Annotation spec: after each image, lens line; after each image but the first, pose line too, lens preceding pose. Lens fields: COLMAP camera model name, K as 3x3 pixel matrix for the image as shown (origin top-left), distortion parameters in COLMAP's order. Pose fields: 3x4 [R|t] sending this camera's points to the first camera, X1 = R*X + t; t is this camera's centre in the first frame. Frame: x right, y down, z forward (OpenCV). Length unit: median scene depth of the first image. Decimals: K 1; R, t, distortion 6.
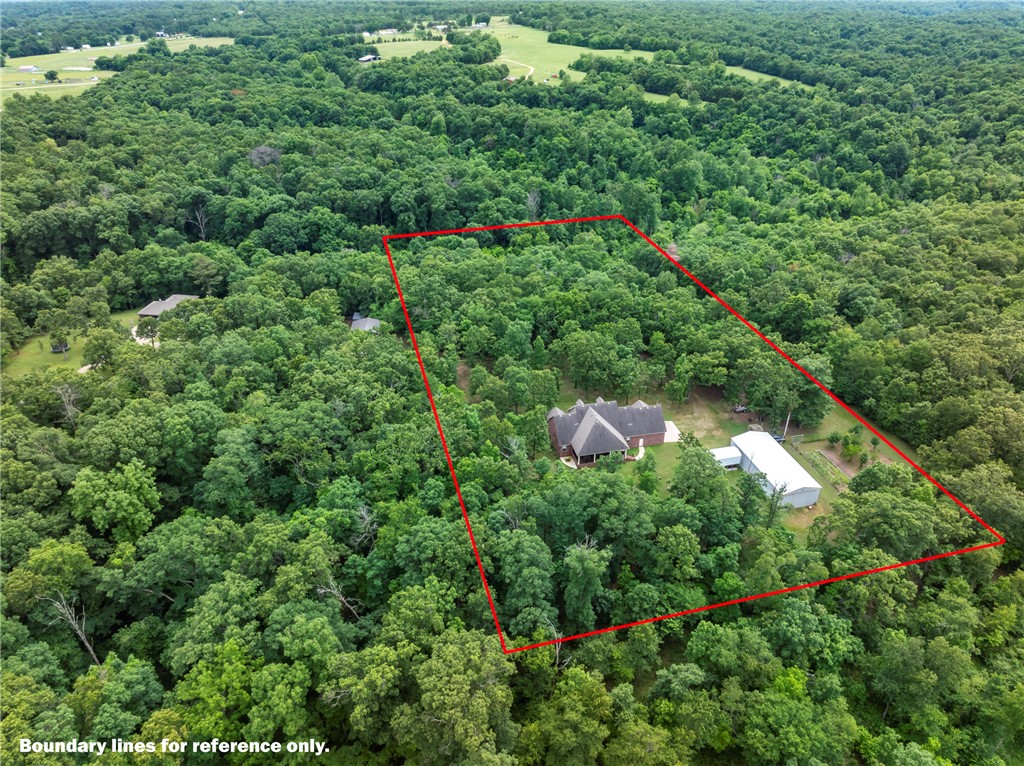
lens RADIAL K [[711.9, 0, 515.8], [0, 711.9, 382.6], [0, 0, 1]] dist [-0.022262, 0.009762]
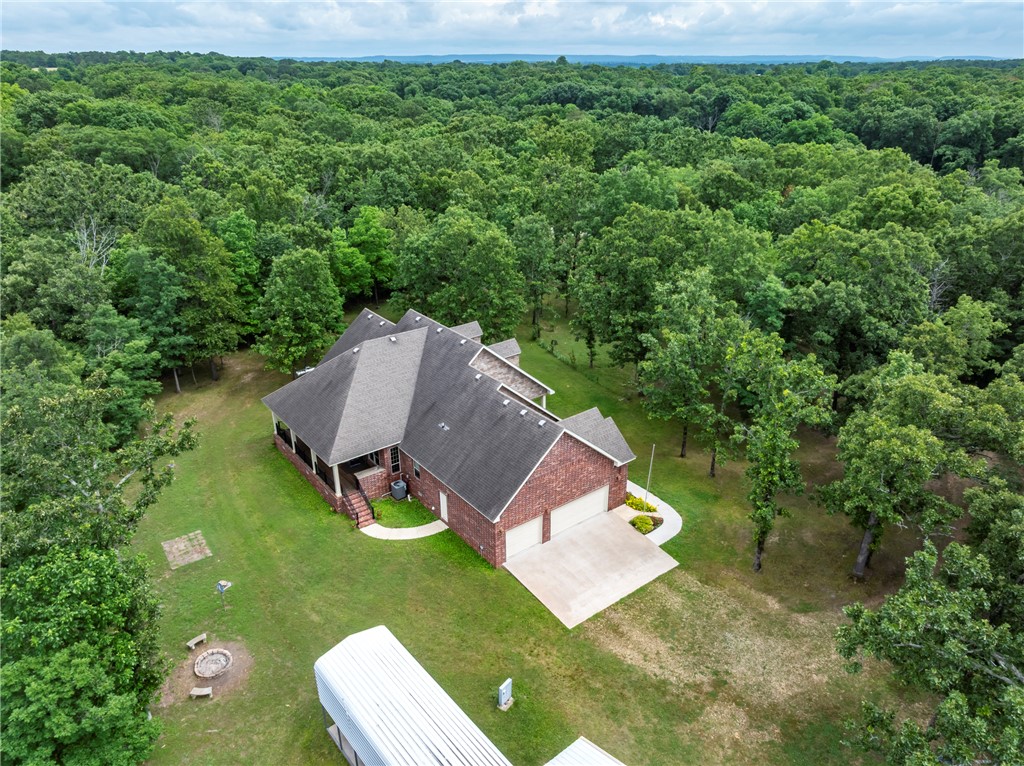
lens RADIAL K [[711.9, 0, 515.8], [0, 711.9, 382.6], [0, 0, 1]] dist [-0.022262, 0.009762]
pose [[0.429448, 0.372673, -0.822611, 0.370133], [-0.450382, 0.877905, 0.162598, -0.014118], [0.782771, 0.300662, 0.544860, 0.802017]]
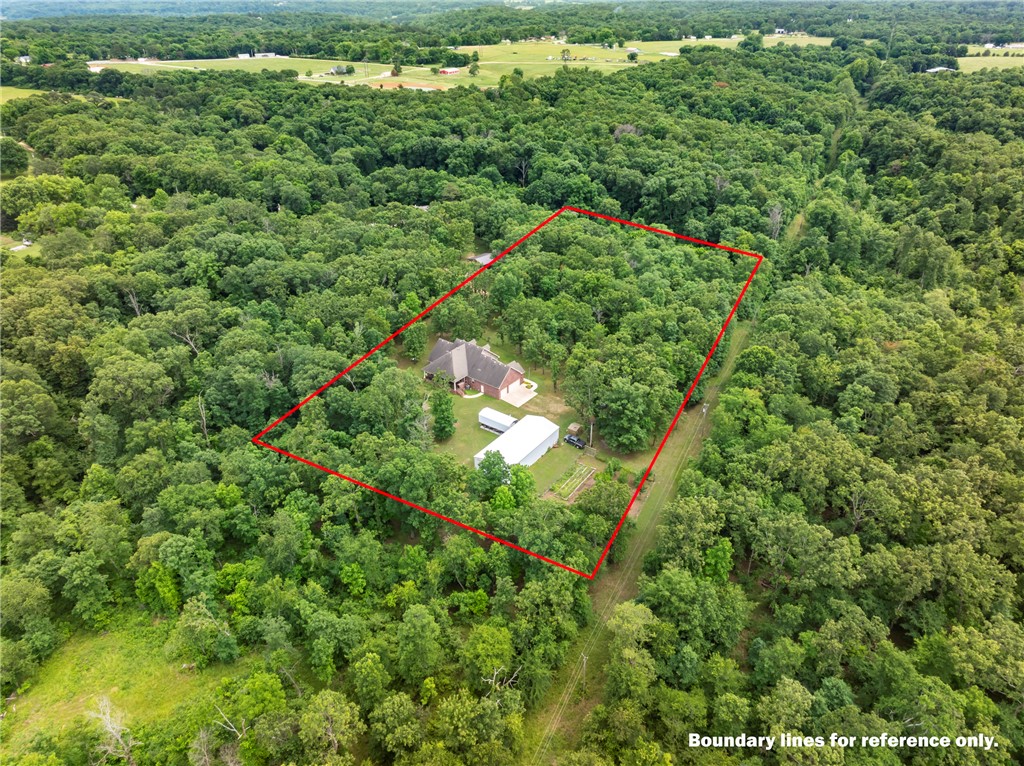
lens RADIAL K [[711.9, 0, 515.8], [0, 711.9, 382.6], [0, 0, 1]] dist [-0.022262, 0.009762]
pose [[0.644956, 0.381943, -0.661930, 0.901980], [-0.382138, 0.911271, 0.153478, -0.113641], [0.661818, 0.153962, 0.733684, 0.181979]]
